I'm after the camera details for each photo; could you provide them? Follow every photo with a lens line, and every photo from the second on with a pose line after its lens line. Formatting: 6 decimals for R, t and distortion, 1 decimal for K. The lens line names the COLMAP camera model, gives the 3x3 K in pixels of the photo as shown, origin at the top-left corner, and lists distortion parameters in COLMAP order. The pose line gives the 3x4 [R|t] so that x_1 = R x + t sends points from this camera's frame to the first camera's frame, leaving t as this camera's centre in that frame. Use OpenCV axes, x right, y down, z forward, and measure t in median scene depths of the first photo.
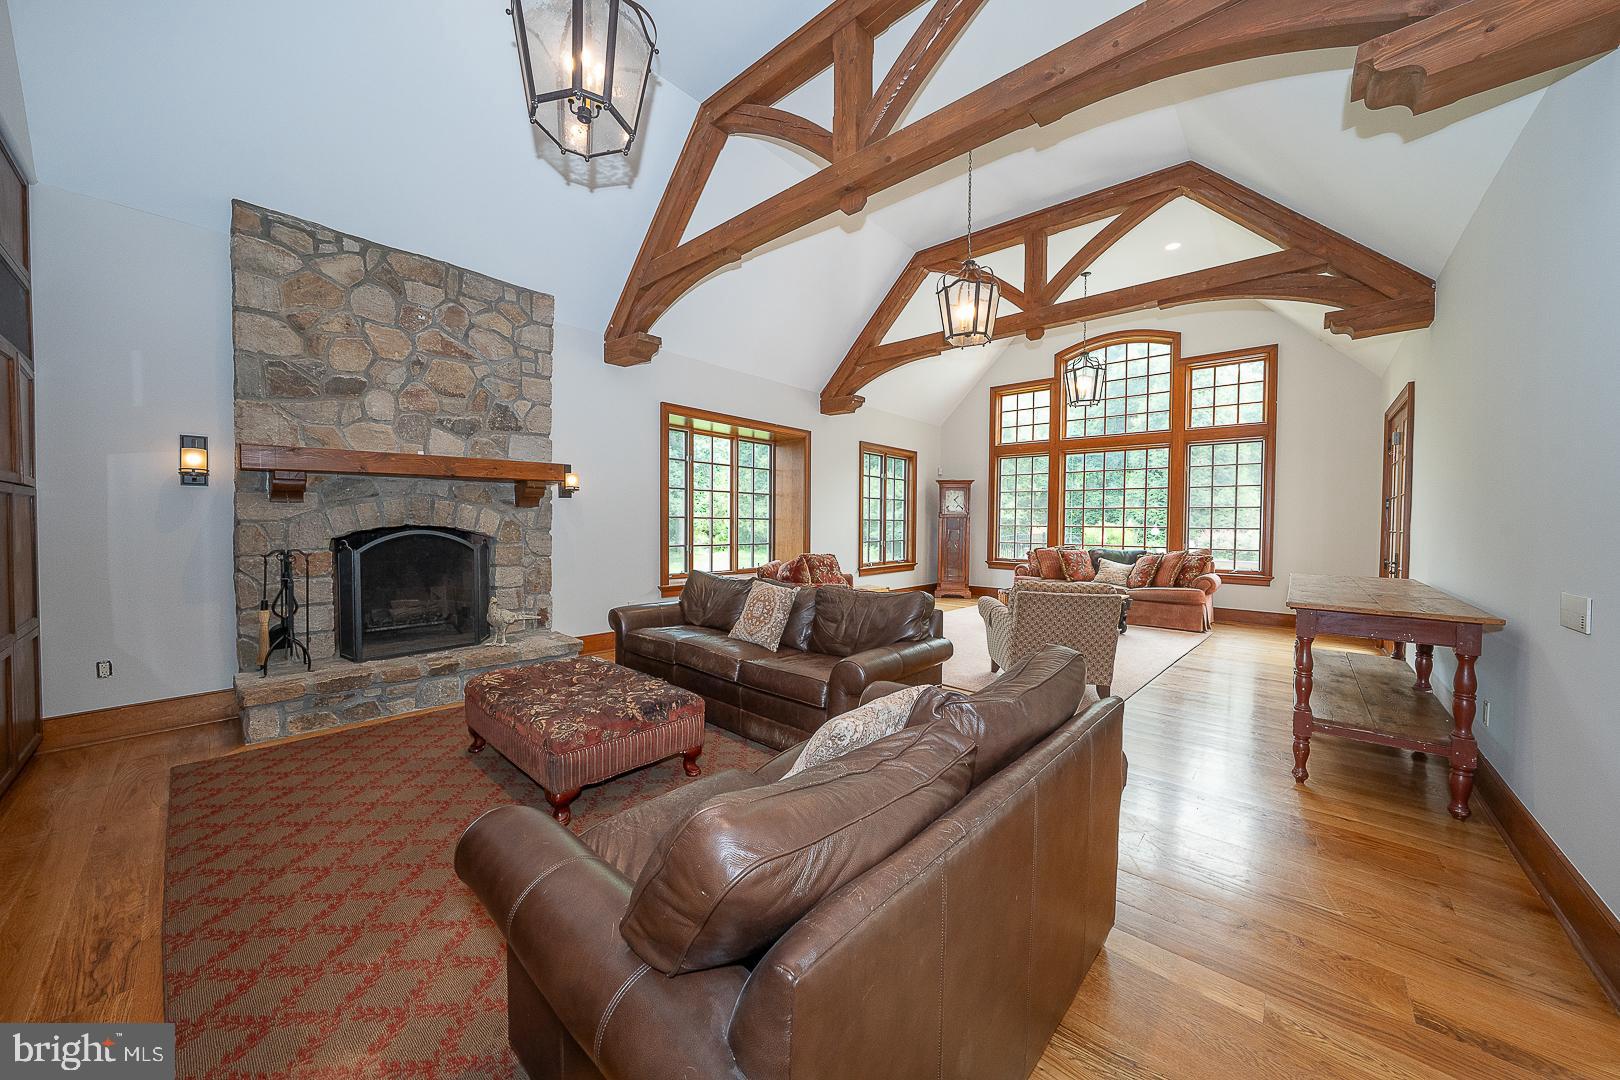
lens RADIAL K [[559.2, 0, 813.0], [0, 559.2, 535.1], [0, 0, 1]] dist [-0.020719, 0.004278]
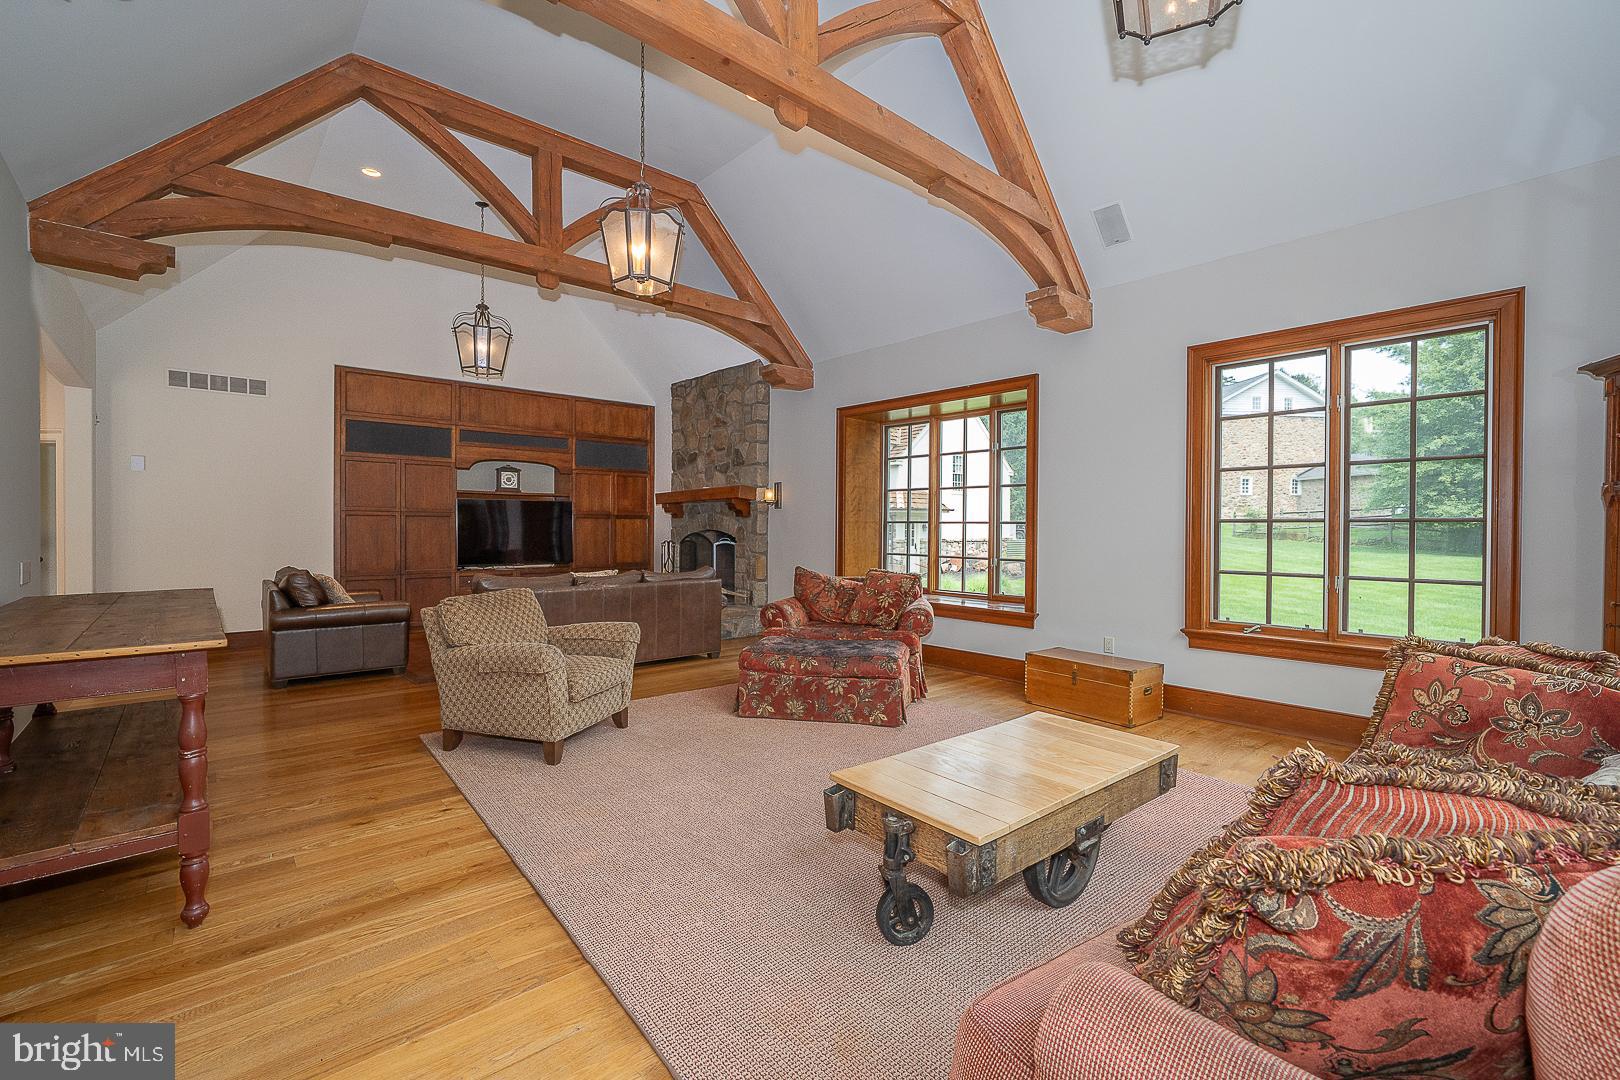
lens RADIAL K [[699.5, 0, 812.3], [0, 699.5, 531.8], [0, 0, 1]] dist [-0.000993, -0.000043]
pose [[-0.124519, -0.001631, -0.992216, 0.852125], [-0.028989, 0.999578, 0.001995, -0.015015], [0.991794, 0.029012, -0.124513, 0.965530]]
